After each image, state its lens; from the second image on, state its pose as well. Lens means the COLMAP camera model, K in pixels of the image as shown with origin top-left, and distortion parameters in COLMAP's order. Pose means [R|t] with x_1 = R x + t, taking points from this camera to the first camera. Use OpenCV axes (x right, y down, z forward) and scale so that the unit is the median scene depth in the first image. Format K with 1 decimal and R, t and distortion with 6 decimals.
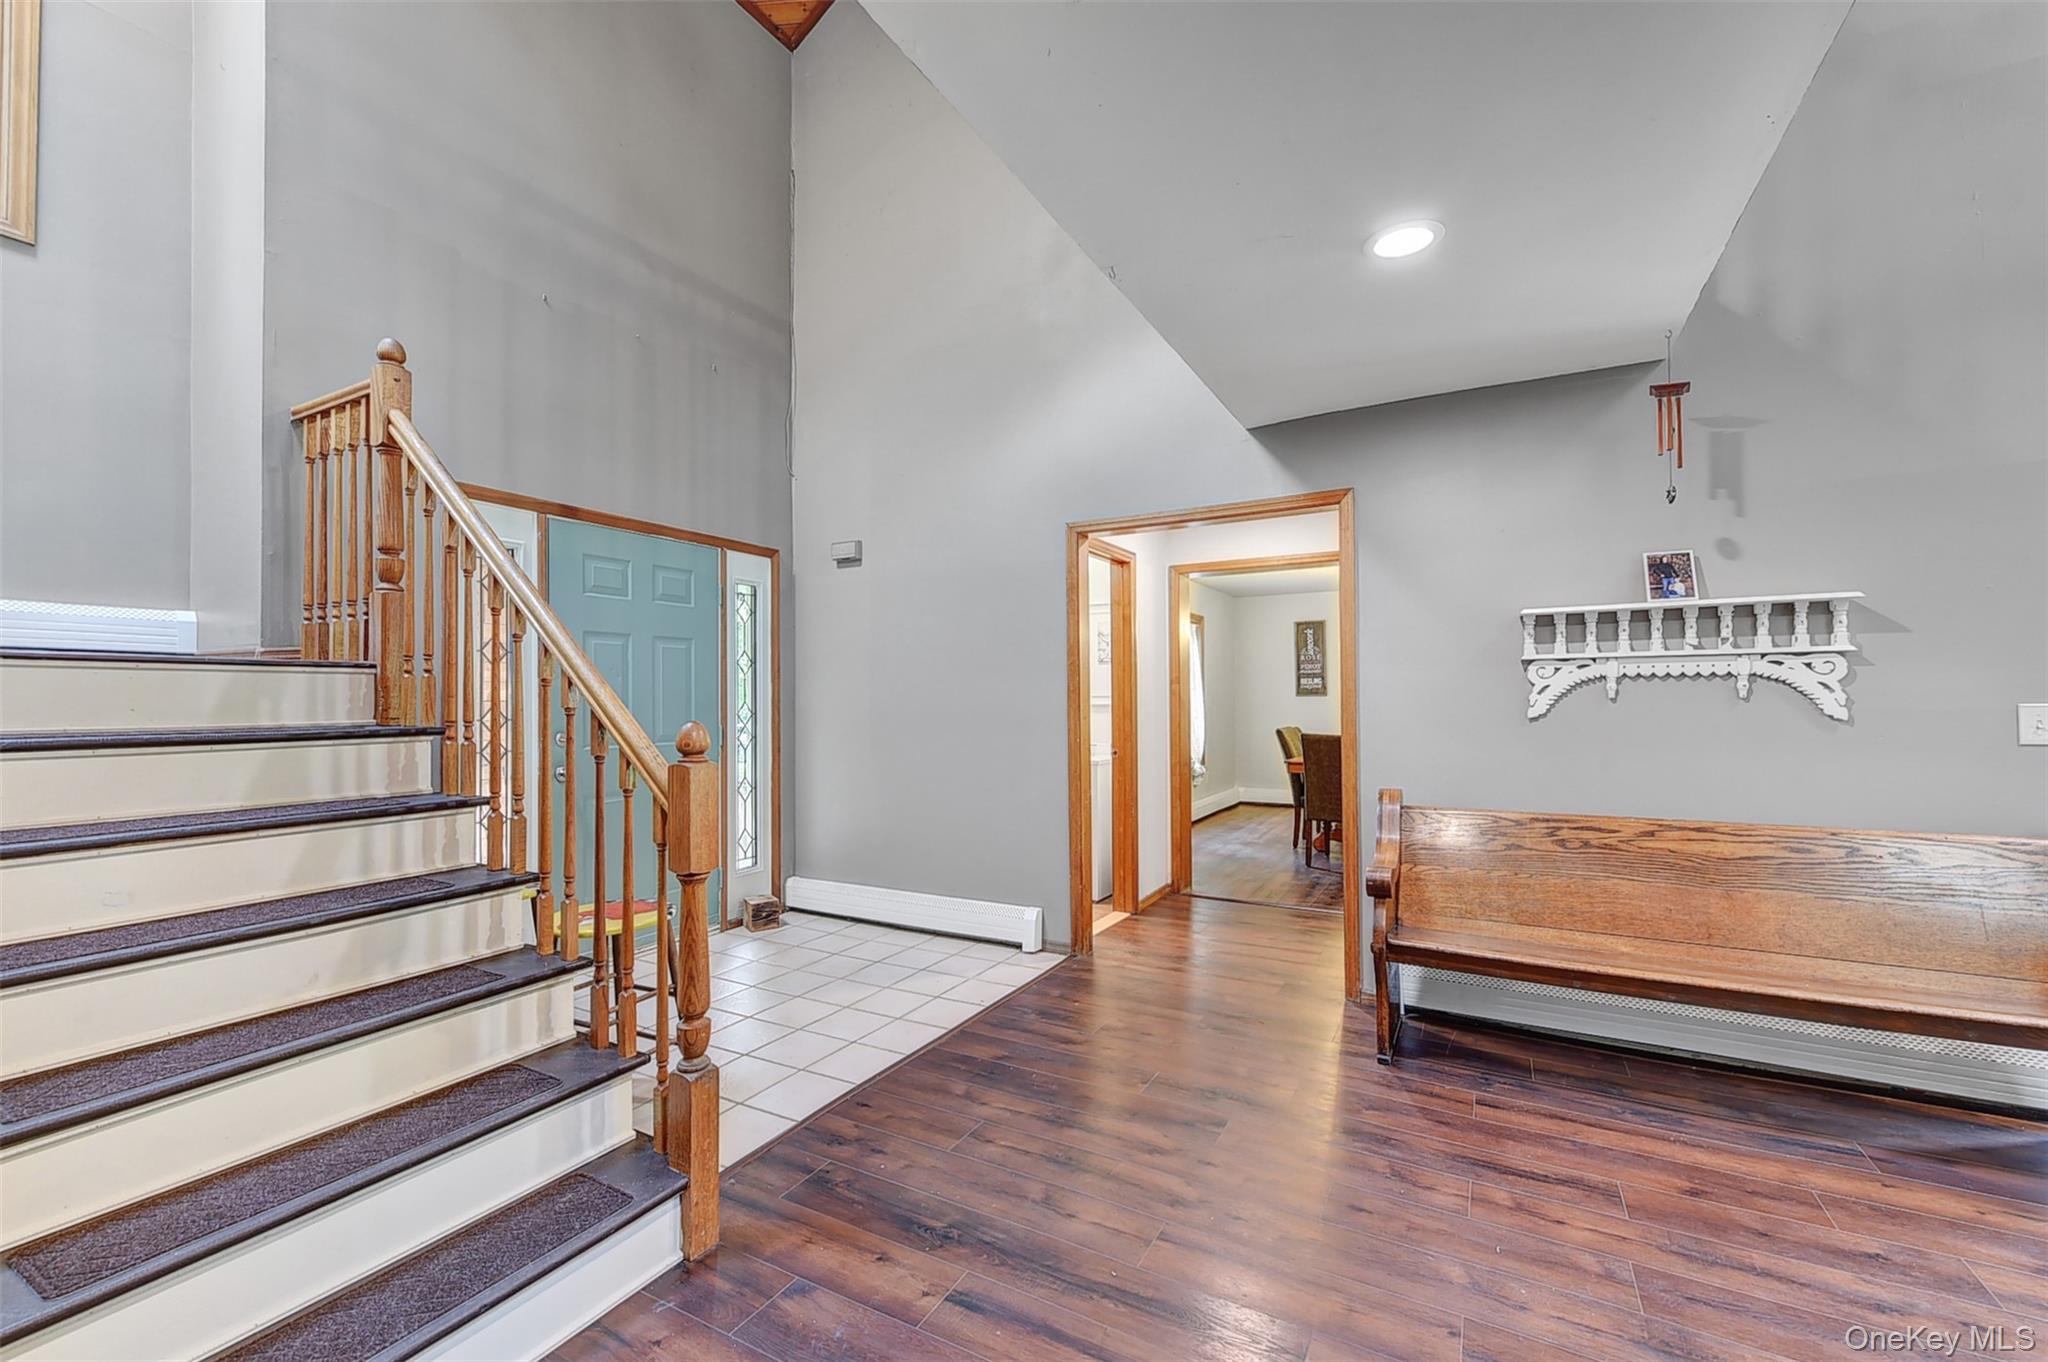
lens RADIAL K [[818.8, 0, 1028.8], [0, 818.8, 690.3], [0, 0, 1]] dist [0.006620, -0.000722]
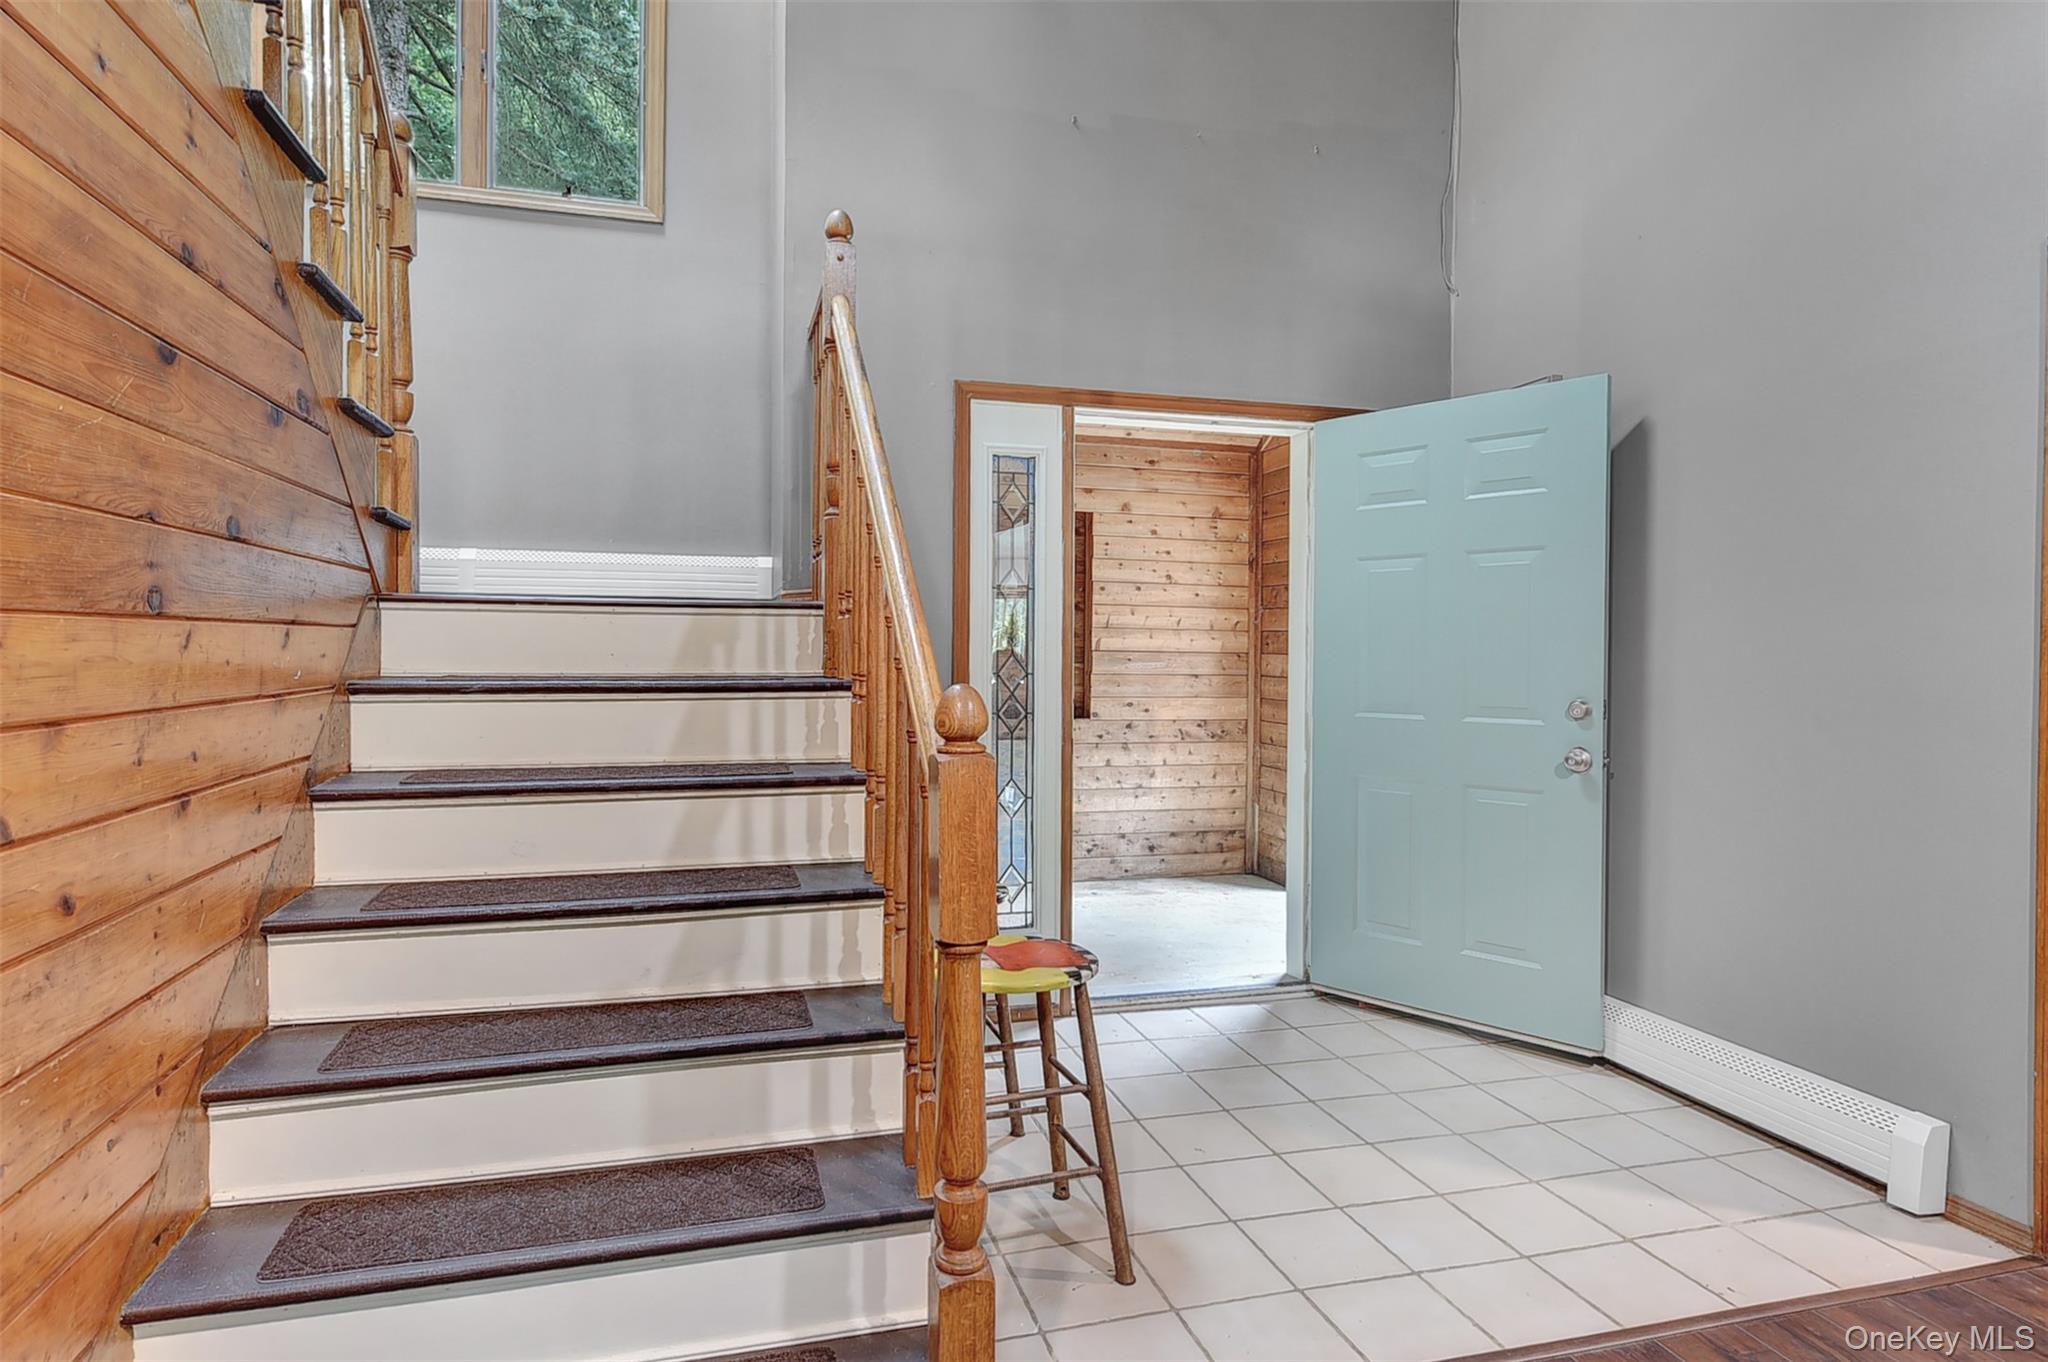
lens RADIAL K [[1042.2, 0, 1022.9], [0, 1042.2, 672.9], [0, 0, 1]] dist [0.002757, 0.000951]
pose [[0.688430, 0.023495, -0.724923, 0.139263], [-0.001455, 0.999518, 0.031014, 0.005782], [0.725302, -0.020296, 0.688132, 0.448747]]
